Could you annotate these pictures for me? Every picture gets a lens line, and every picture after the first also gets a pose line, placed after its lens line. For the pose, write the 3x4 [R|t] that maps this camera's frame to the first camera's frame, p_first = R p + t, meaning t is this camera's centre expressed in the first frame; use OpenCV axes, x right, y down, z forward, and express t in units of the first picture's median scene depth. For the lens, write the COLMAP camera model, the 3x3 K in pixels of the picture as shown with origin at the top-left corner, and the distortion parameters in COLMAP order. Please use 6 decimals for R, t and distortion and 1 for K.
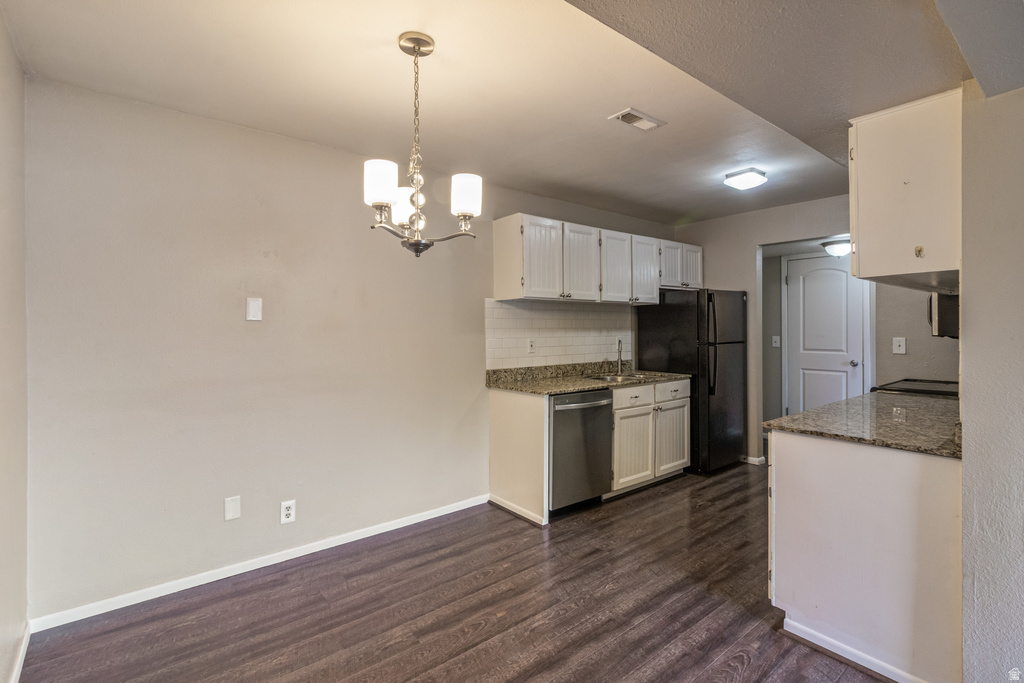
lens RADIAL K [[479.9, 0, 527.7], [0, 479.9, 326.0], [0, 0, 1]] dist [0.003200, -0.000297]
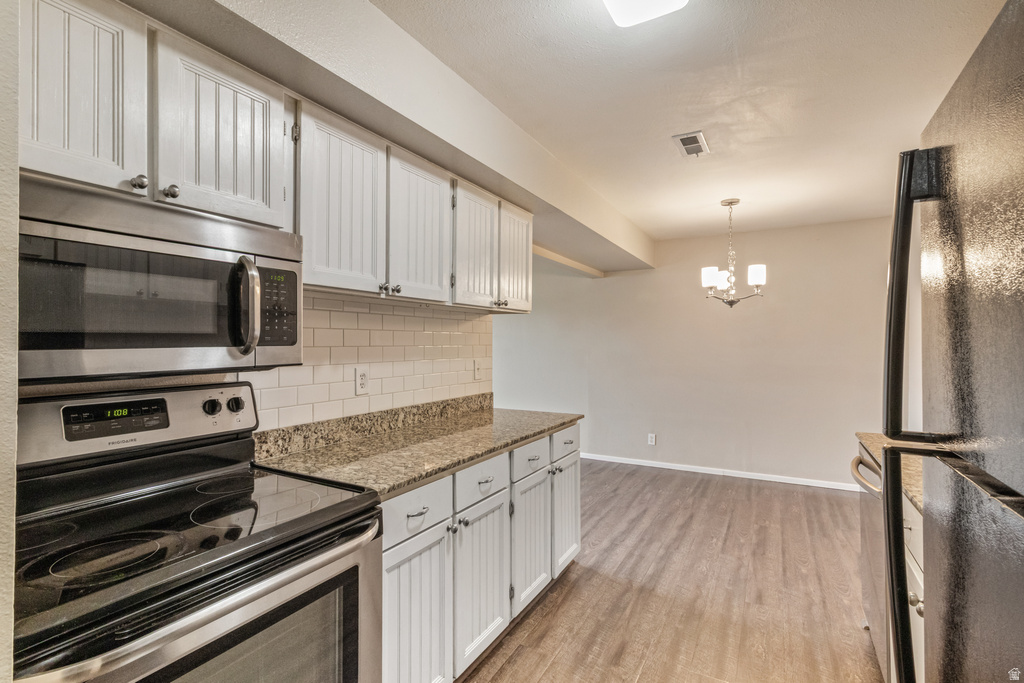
lens RADIAL K [[479.9, 0, 539.3], [0, 479.9, 343.0], [0, 0, 1]] dist [0.003200, -0.000297]
pose [[-0.913999, 0.005880, -0.405674, 0.892789], [0.007963, 0.999962, -0.003446, -0.000891], [0.405638, -0.006380, -0.914011, 1.699197]]
